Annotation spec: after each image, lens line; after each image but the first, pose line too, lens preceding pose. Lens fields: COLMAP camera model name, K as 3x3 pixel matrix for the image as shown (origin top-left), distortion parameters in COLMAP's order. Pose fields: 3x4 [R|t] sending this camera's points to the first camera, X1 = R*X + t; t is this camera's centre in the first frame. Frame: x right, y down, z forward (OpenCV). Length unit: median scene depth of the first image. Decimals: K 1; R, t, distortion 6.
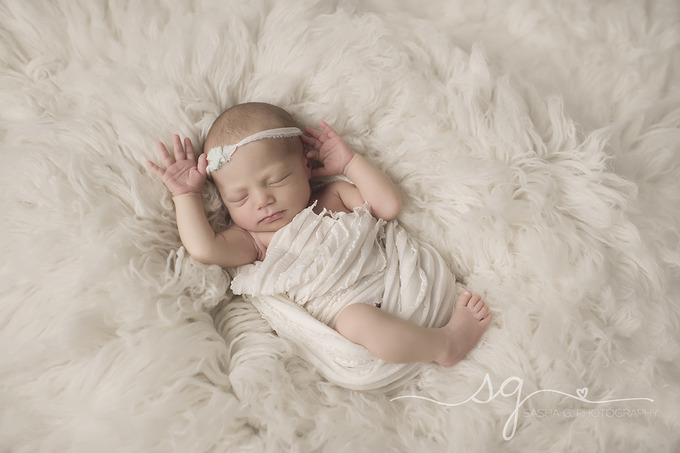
lens RADIAL K [[723.5, 0, 340.0], [0, 723.5, 227.7], [0, 0, 1]] dist [-0.007705, -0.029657]
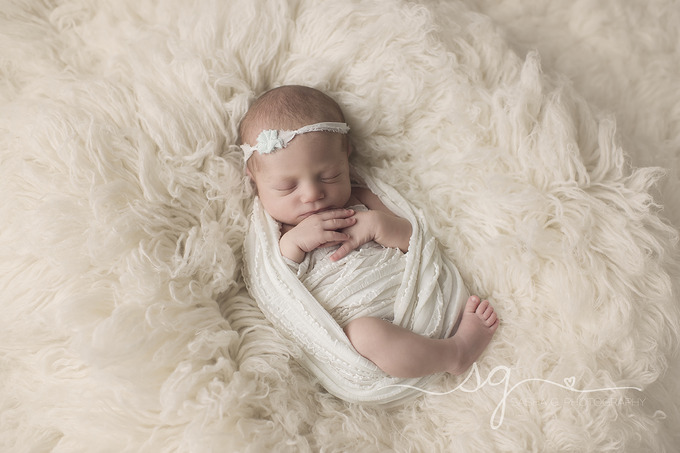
lens RADIAL K [[723.5, 0, 340.0], [0, 723.5, 227.7], [0, 0, 1]] dist [-0.007705, -0.029657]
pose [[0.992222, 0.121956, -0.024959, -0.003235], [-0.117573, 0.983984, 0.133987, -0.129657], [0.040900, -0.130010, 0.990669, 0.051438]]
